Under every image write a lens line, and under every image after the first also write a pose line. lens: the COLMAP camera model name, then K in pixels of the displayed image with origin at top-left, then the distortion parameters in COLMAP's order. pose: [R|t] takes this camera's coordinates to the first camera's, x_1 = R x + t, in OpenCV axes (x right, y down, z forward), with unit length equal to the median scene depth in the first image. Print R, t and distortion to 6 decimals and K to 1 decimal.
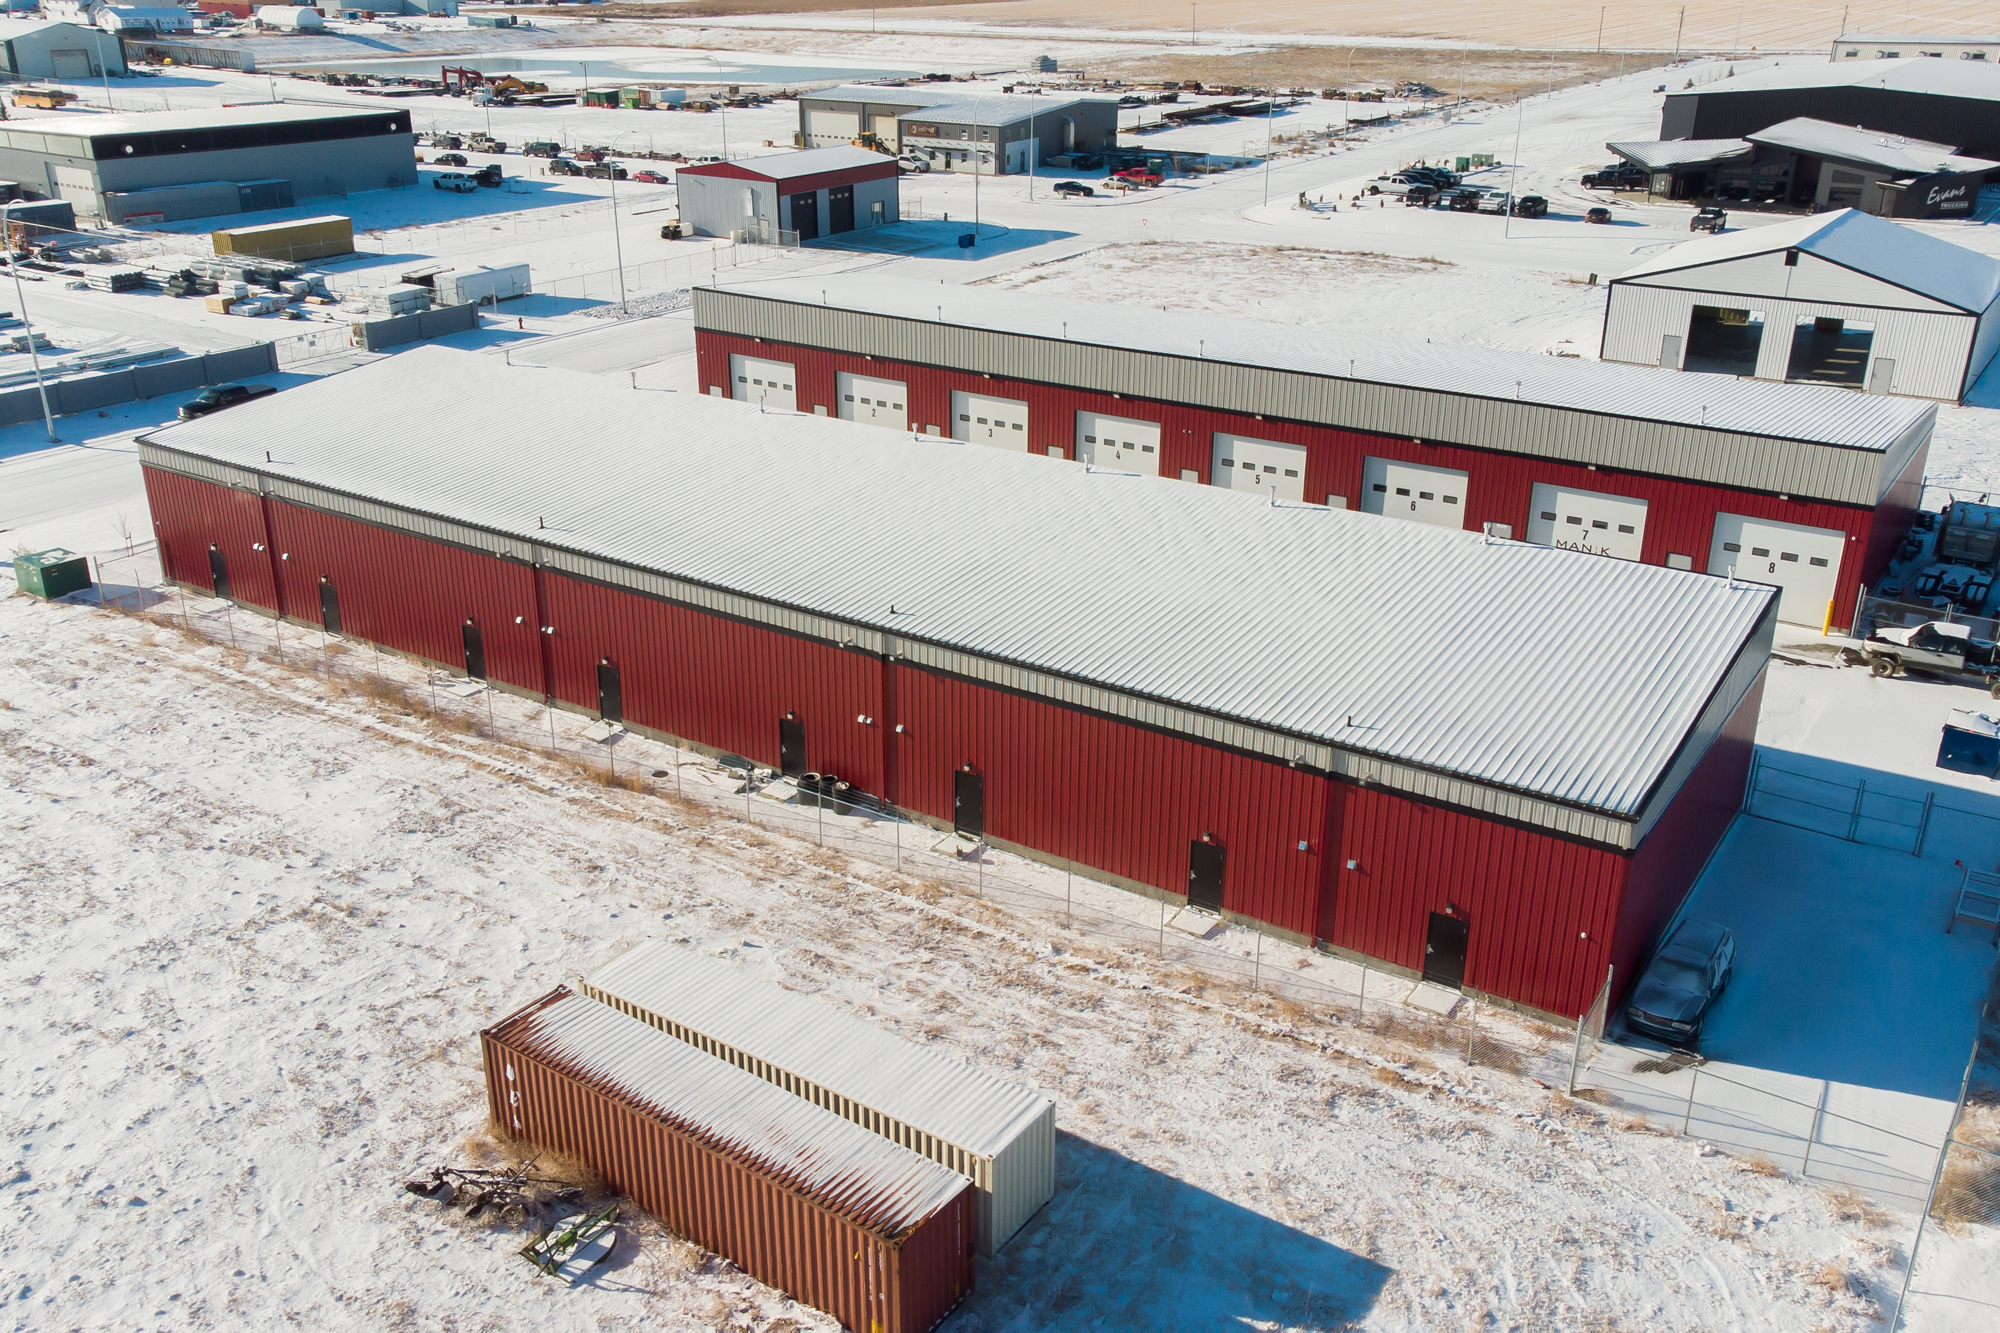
lens RADIAL K [[1768.6, 0, 993.5], [0, 1768.6, 678.8], [0, 0, 1]] dist [0.012725, 0.070463]
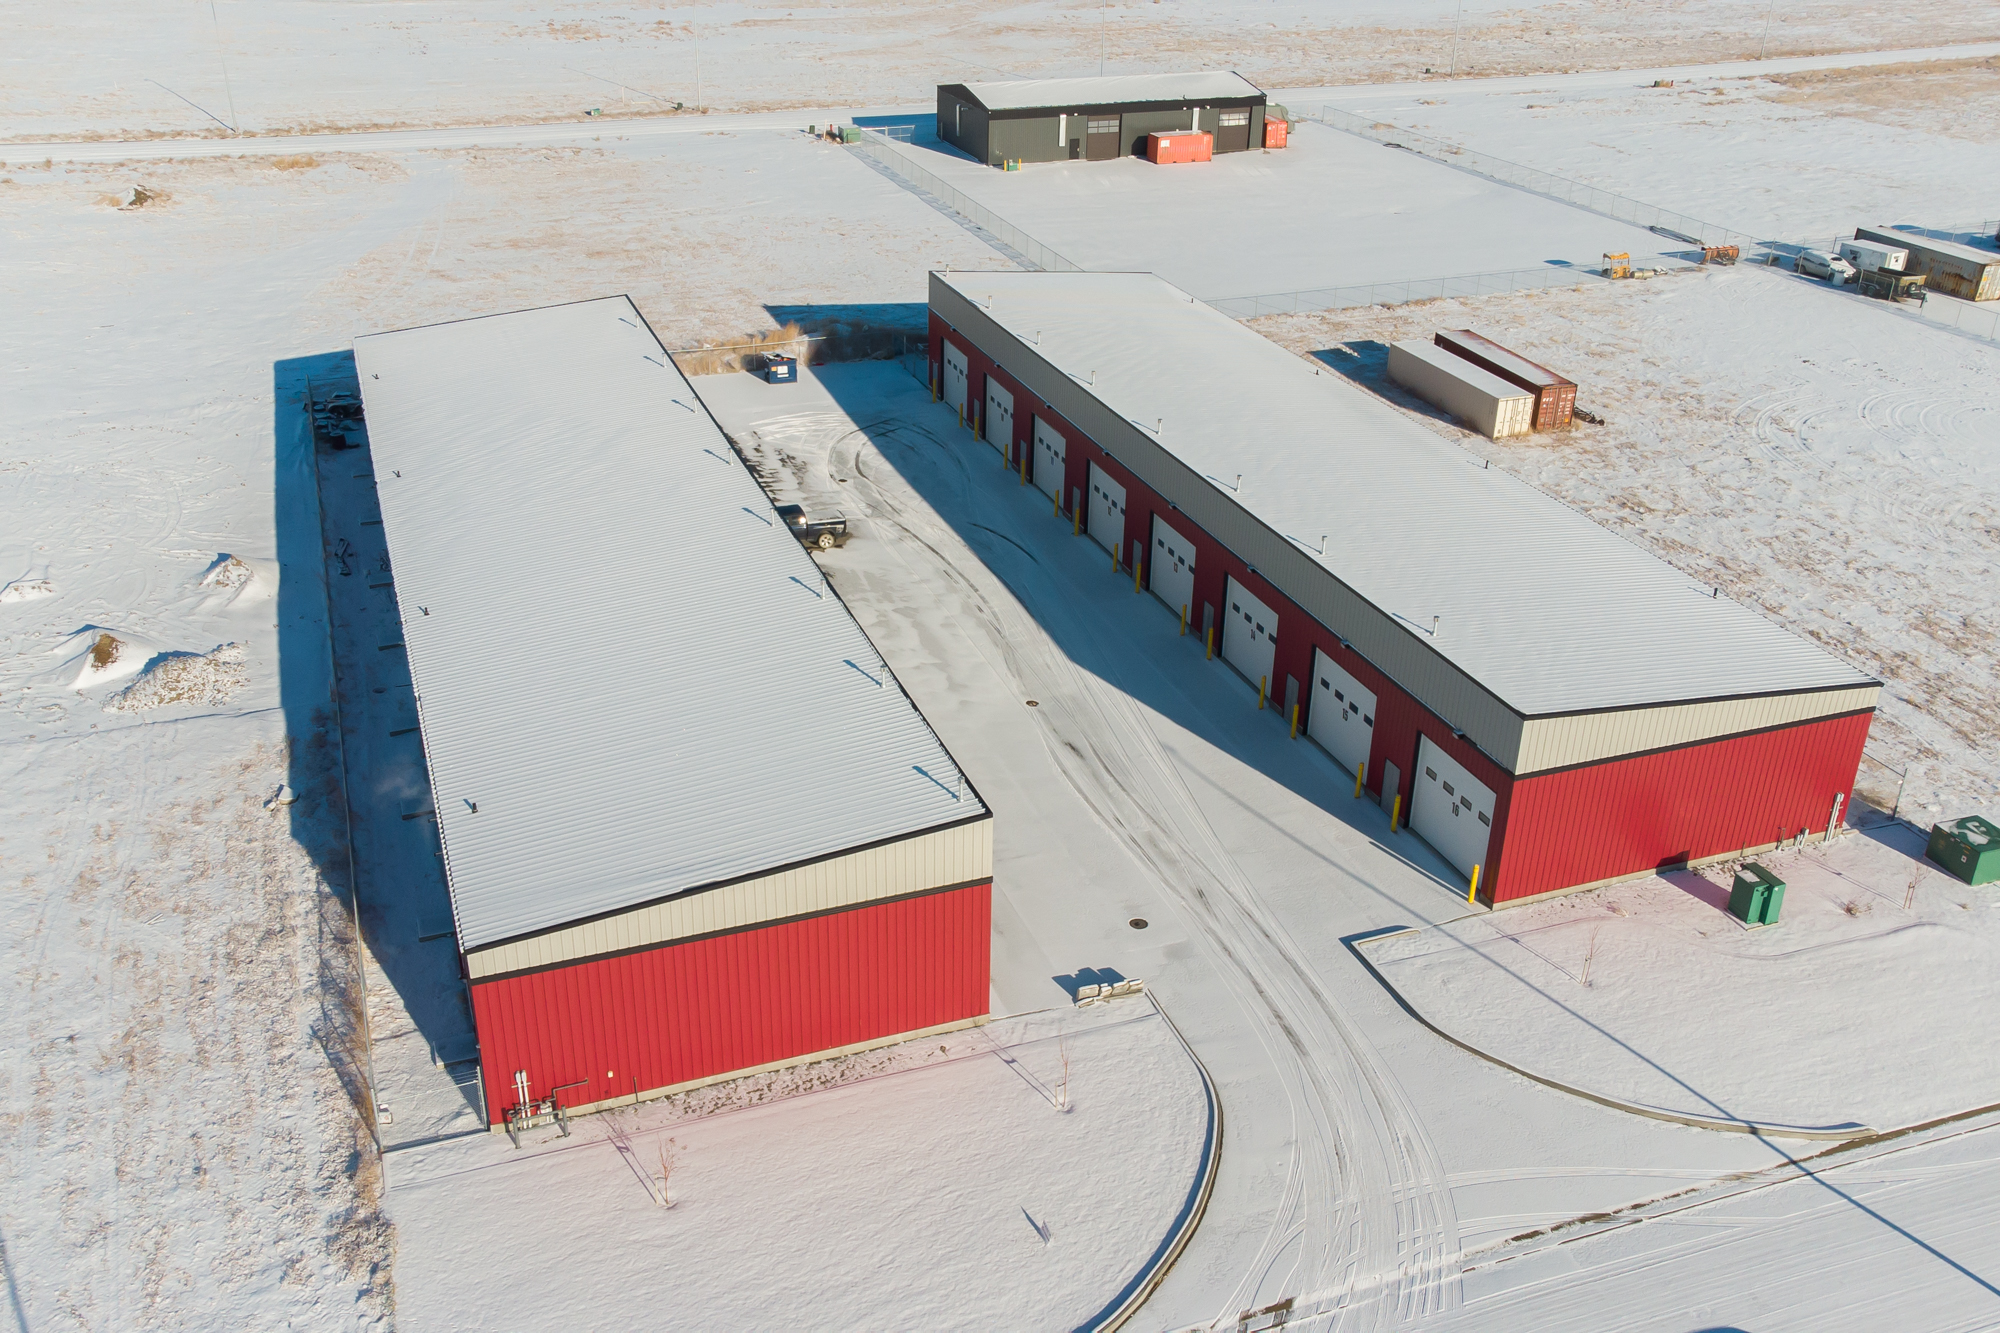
lens RADIAL K [[1768.6, 0, 994.9], [0, 1768.6, 667.7], [0, 0, 1]] dist [0.012725, 0.070463]
pose [[-0.809237, -0.277416, 0.517857, -0.824386], [0.212383, 0.683721, 0.698154, -1.183654], [-0.547749, 0.674956, -0.494374, 2.356302]]
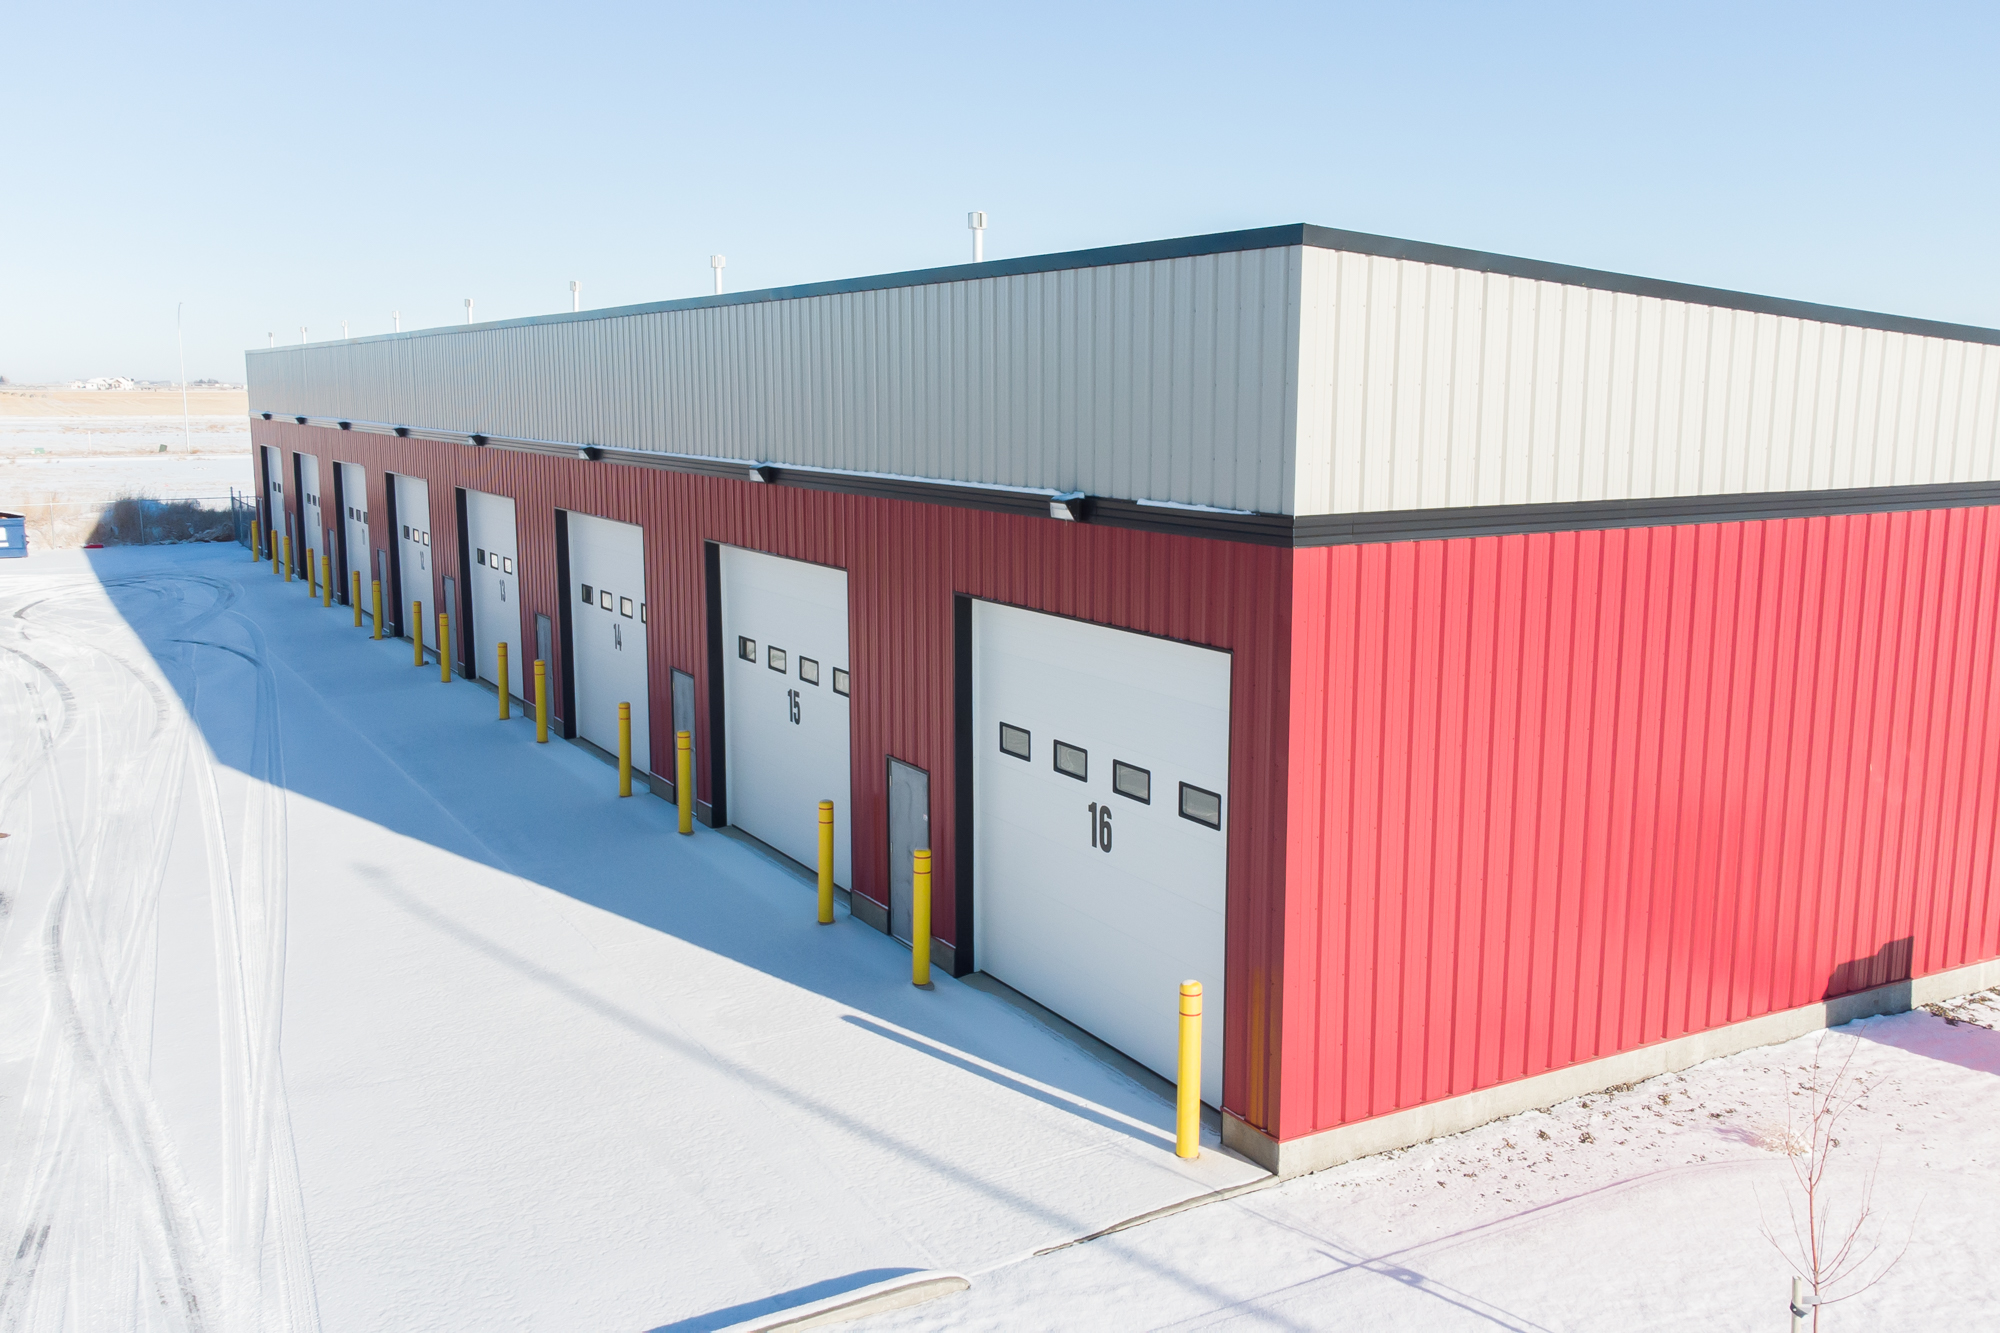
lens RADIAL K [[1768.6, 0, 1001.0], [0, 1768.6, 659.9], [0, 0, 1]] dist [0.012725, 0.070463]
pose [[-0.892801, -0.071588, 0.444726, -0.605342], [0.174132, 0.855687, 0.487317, -0.391143], [-0.415433, 0.512518, -0.751493, 1.886497]]
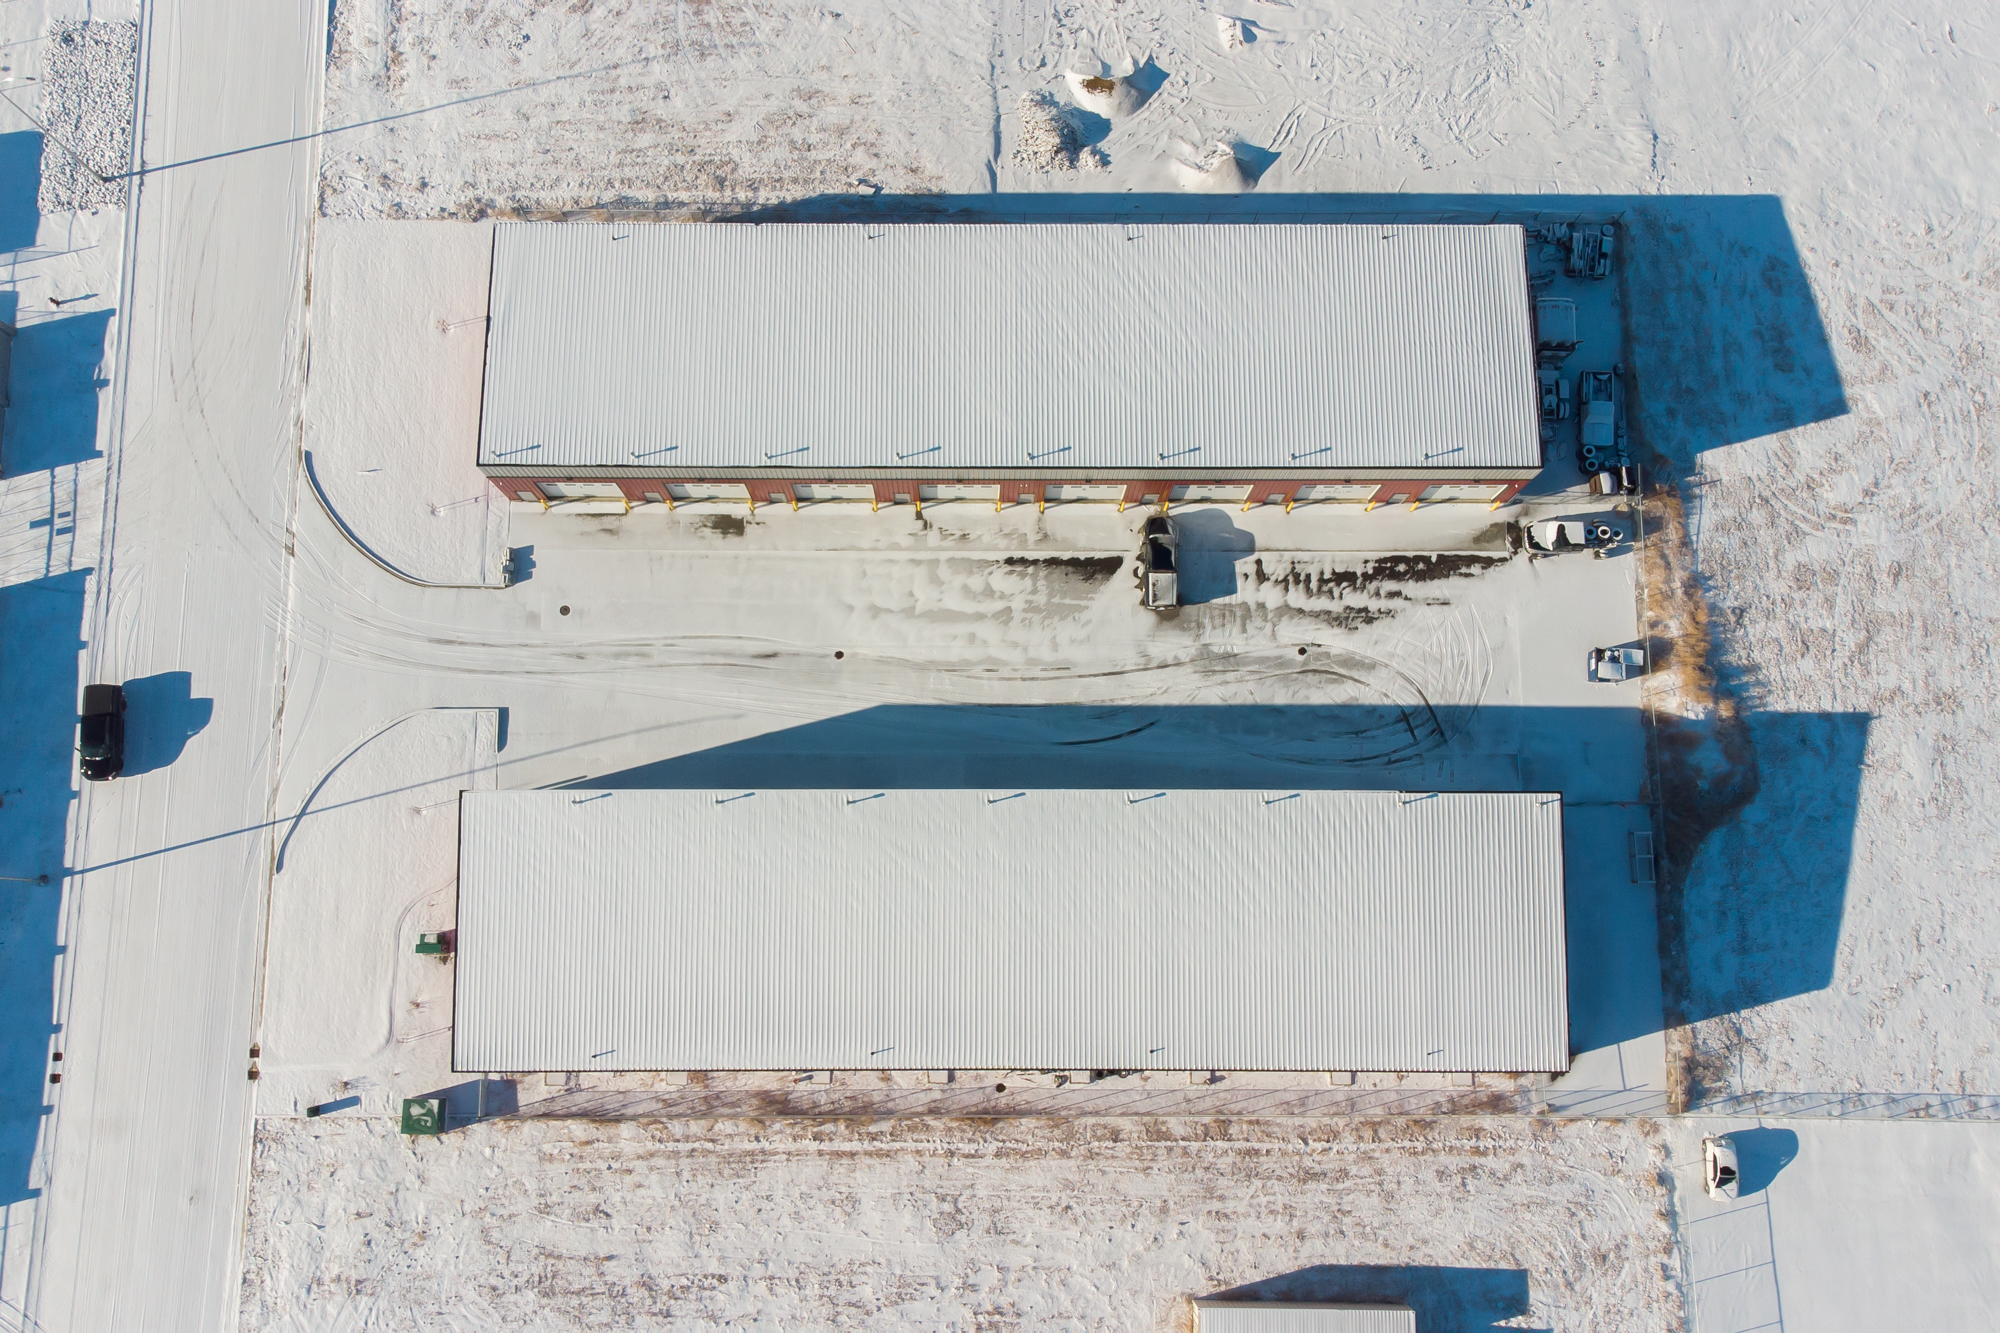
lens RADIAL K [[1768.6, 0, 995.4], [0, 1768.6, 665.9], [0, 0, 1]] dist [0.012725, 0.070463]
pose [[0.832932, -0.545138, 0.095122, -0.153009], [0.208047, 0.467771, 0.859015, -1.881274], [-0.512777, -0.695712, 0.503036, 0.486482]]
